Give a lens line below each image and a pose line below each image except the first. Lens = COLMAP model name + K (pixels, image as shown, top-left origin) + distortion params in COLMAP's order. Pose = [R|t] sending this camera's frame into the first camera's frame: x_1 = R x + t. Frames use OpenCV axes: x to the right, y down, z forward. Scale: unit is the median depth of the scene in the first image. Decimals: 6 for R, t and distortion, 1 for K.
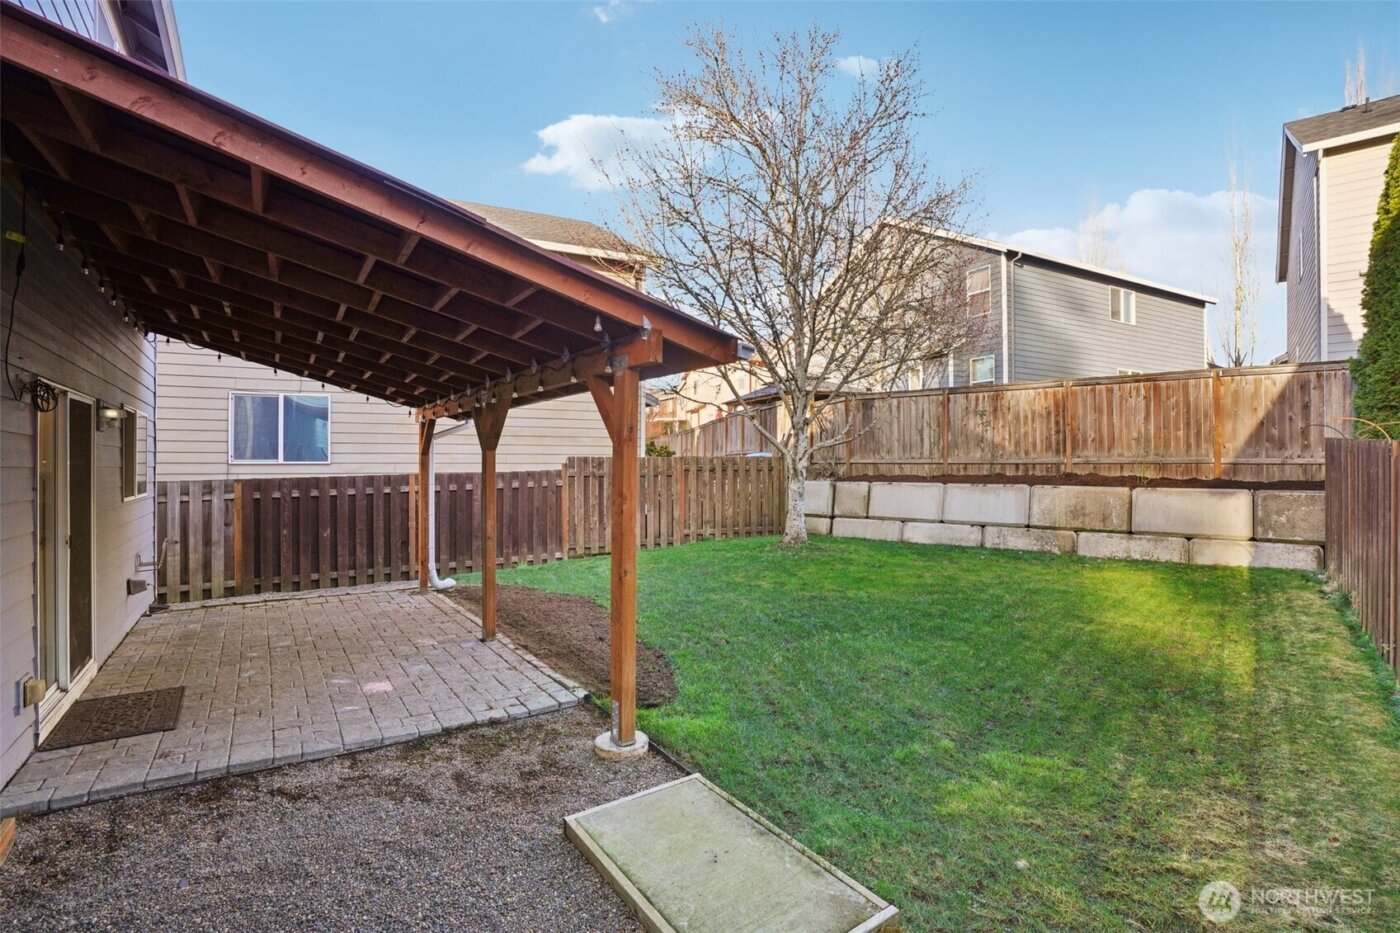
lens RADIAL K [[651.9, 0, 700.8], [0, 651.9, 461.4], [0, 0, 1]] dist [-0.079471, 0.034702]
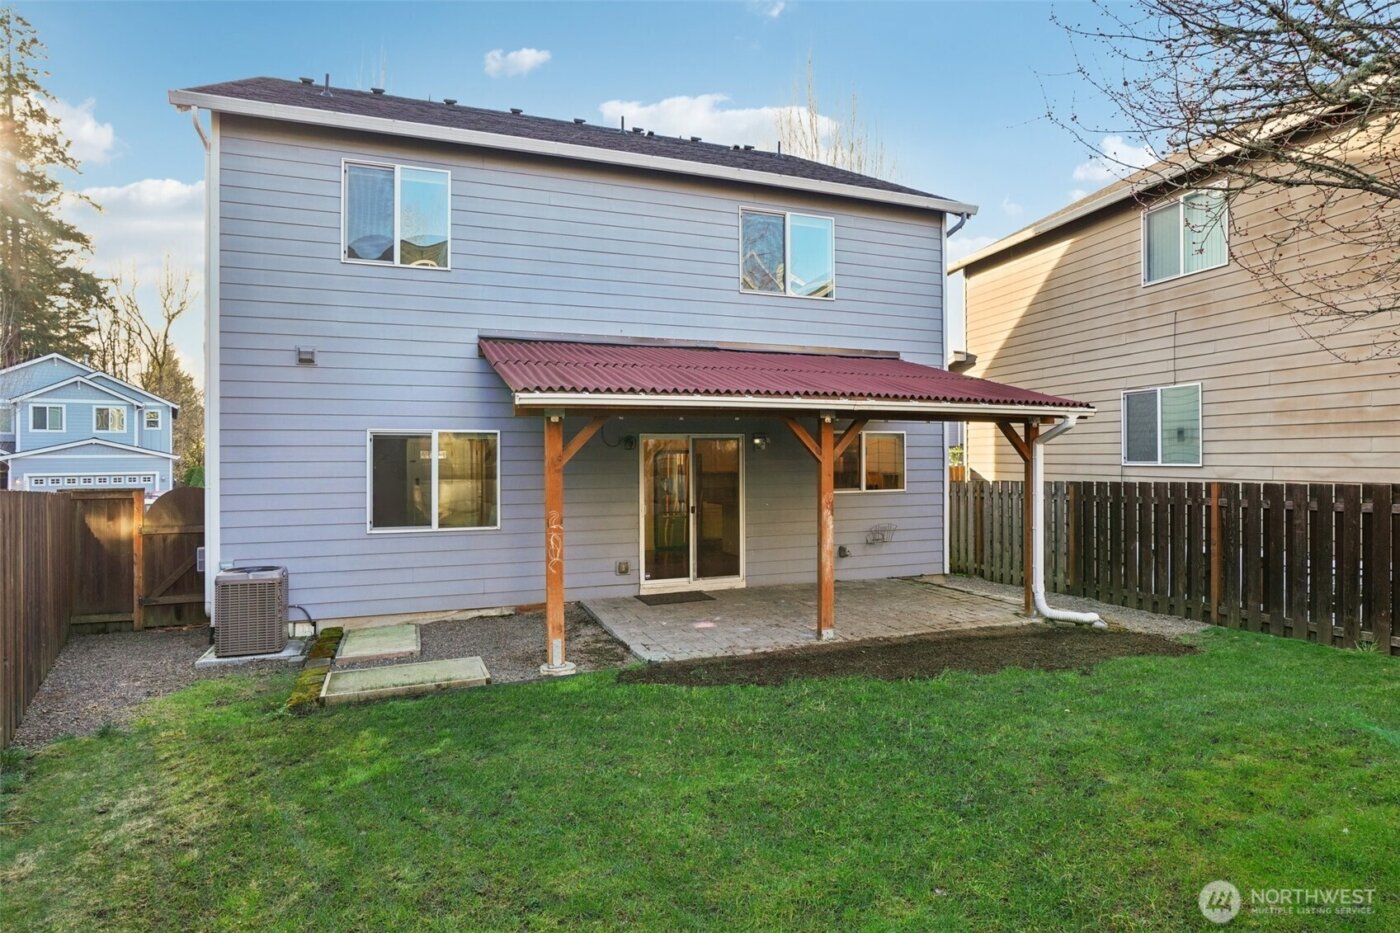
lens RADIAL K [[771.1, 0, 700.0], [0, 771.1, 466.5], [0, 0, 1]] dist [-0.001342, -0.000206]
pose [[-0.228641, 0.015024, -0.973395, 0.488258], [0.014433, 0.999823, 0.012042, -0.016211], [0.973404, -0.011296, -0.228817, 0.547160]]
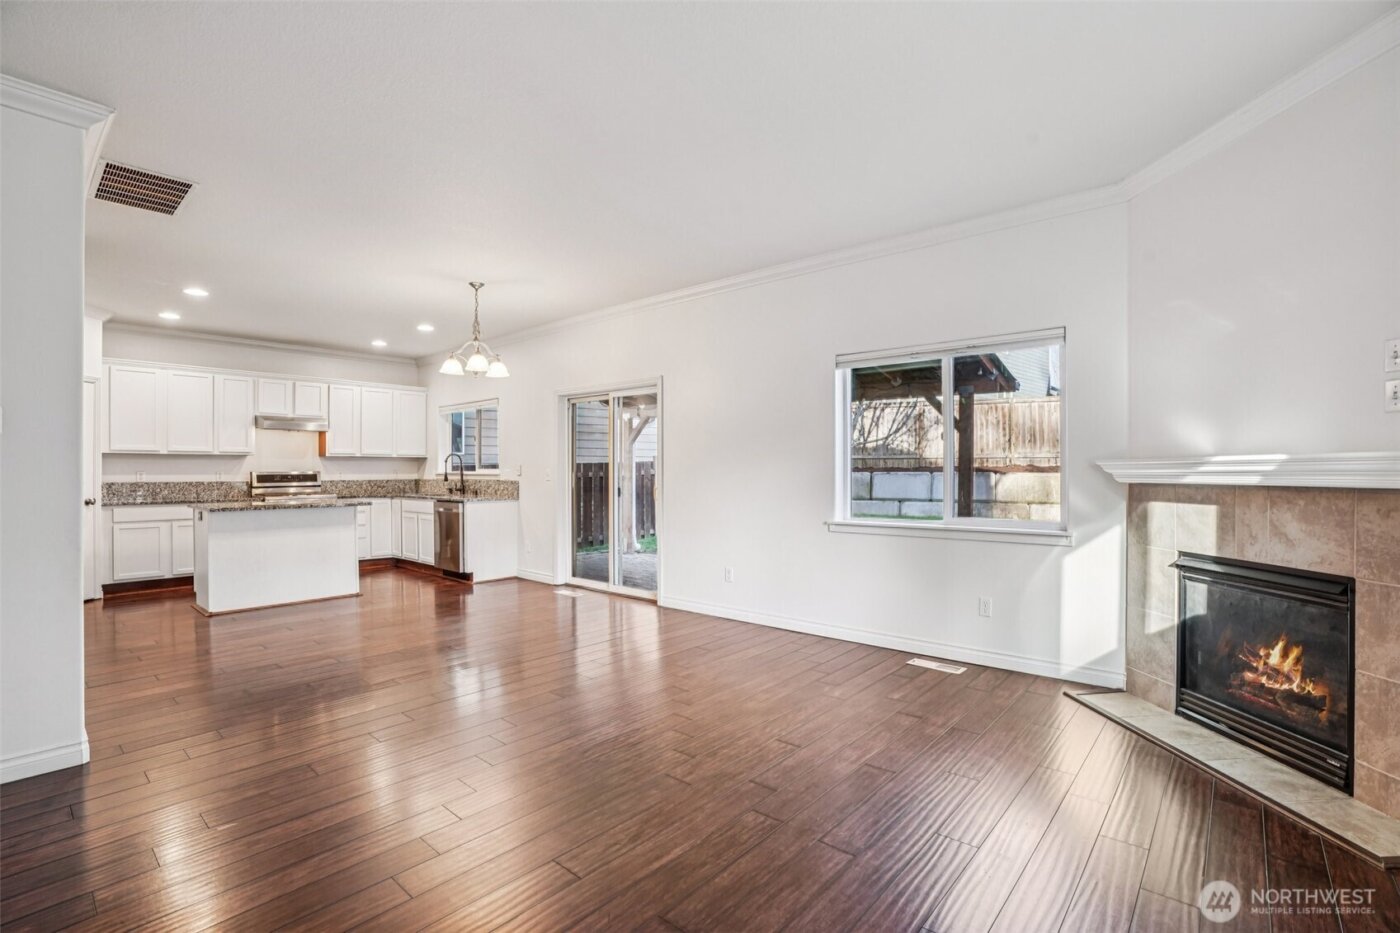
lens RADIAL K [[642.9, 0, 704.3], [0, 642.9, 469.2], [0, 0, 1]] dist [-0.077596, 0.031420]
pose [[0.970871, -0.000350, 0.239601, -0.419599], [0.000000, 0.999999, 0.001461, 0.026556], [-0.239601, -0.001418, 0.970870, -0.190946]]
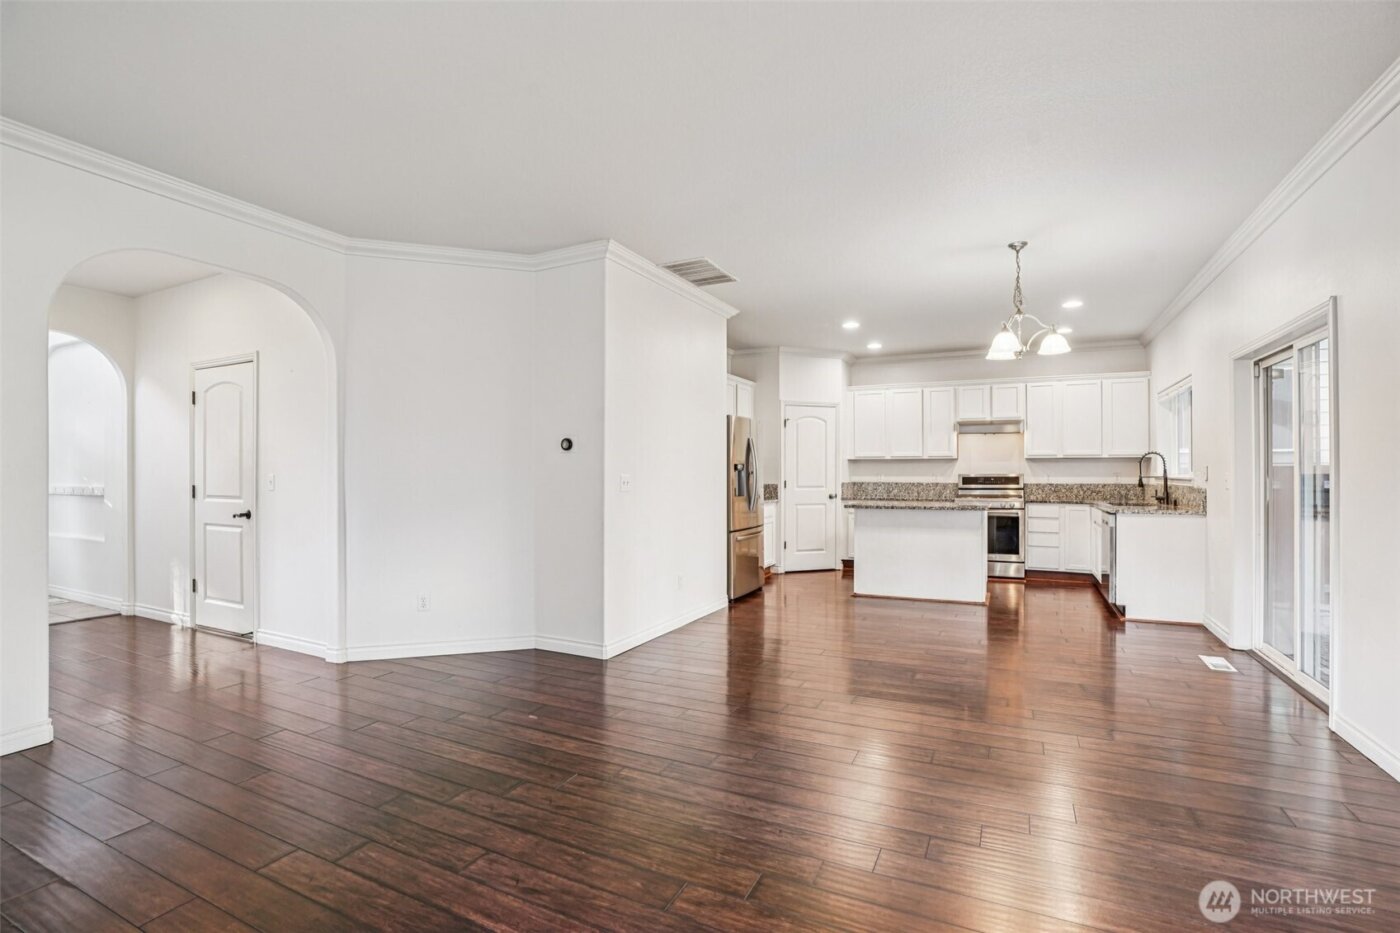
lens RADIAL K [[651.9, 0, 700.8], [0, 651.9, 461.4], [0, 0, 1]] dist [-0.079471, 0.034702]
pose [[0.478753, -0.014083, -0.877837, -0.238006], [0.001486, 0.999883, -0.015231, 0.026489], [0.877948, 0.005987, 0.478718, -0.053808]]
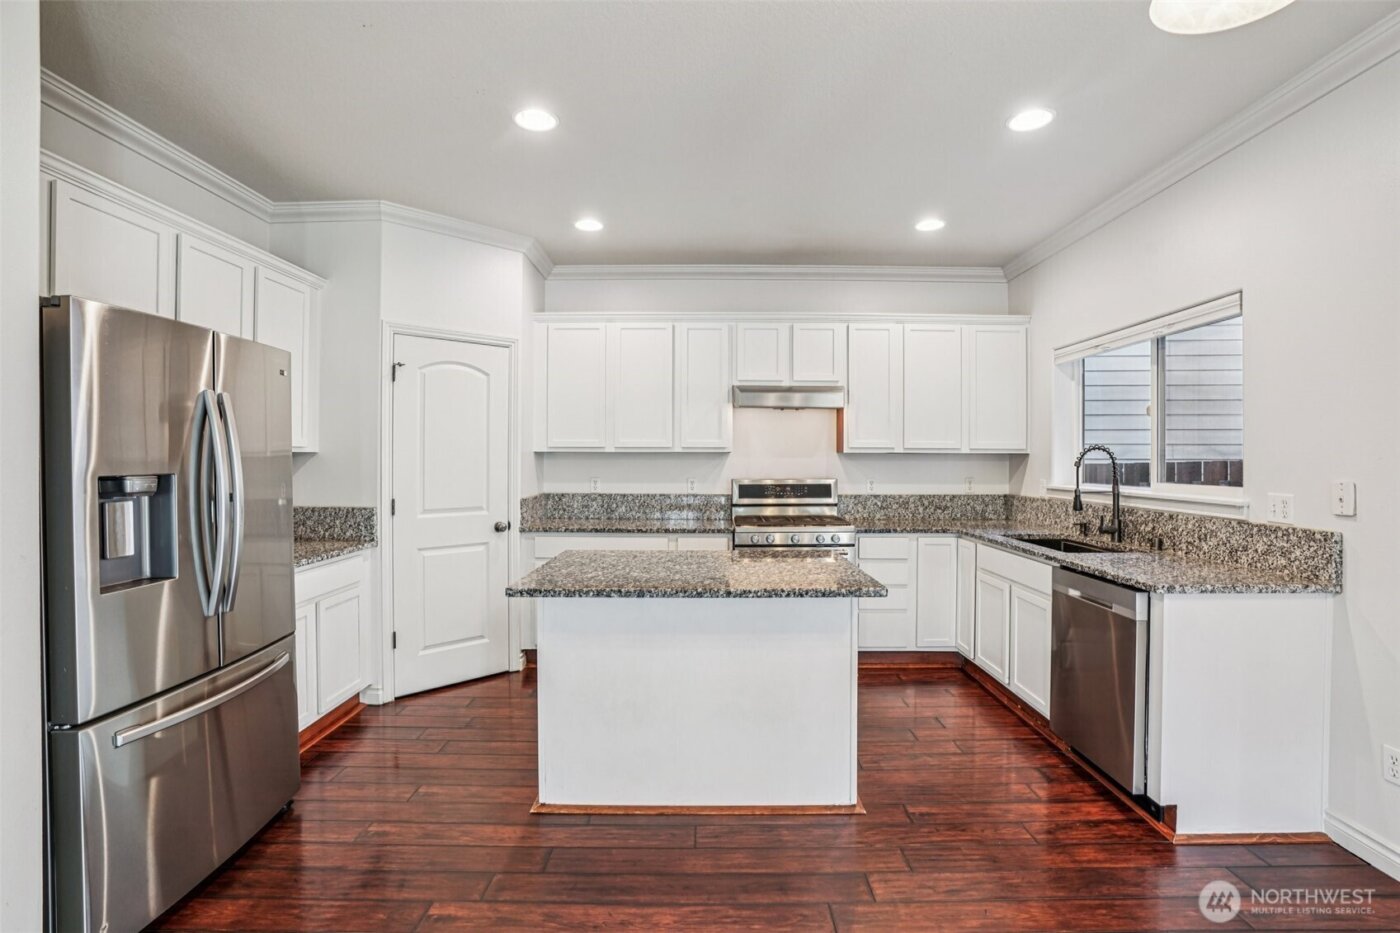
lens RADIAL K [[651.9, 0, 700.8], [0, 651.9, 461.4], [0, 0, 1]] dist [-0.079471, 0.034702]
pose [[0.812779, 0.006456, -0.582537, -0.493370], [-0.001204, 0.999955, 0.009403, 0.015581], [0.582571, -0.006941, 0.812750, 0.183313]]
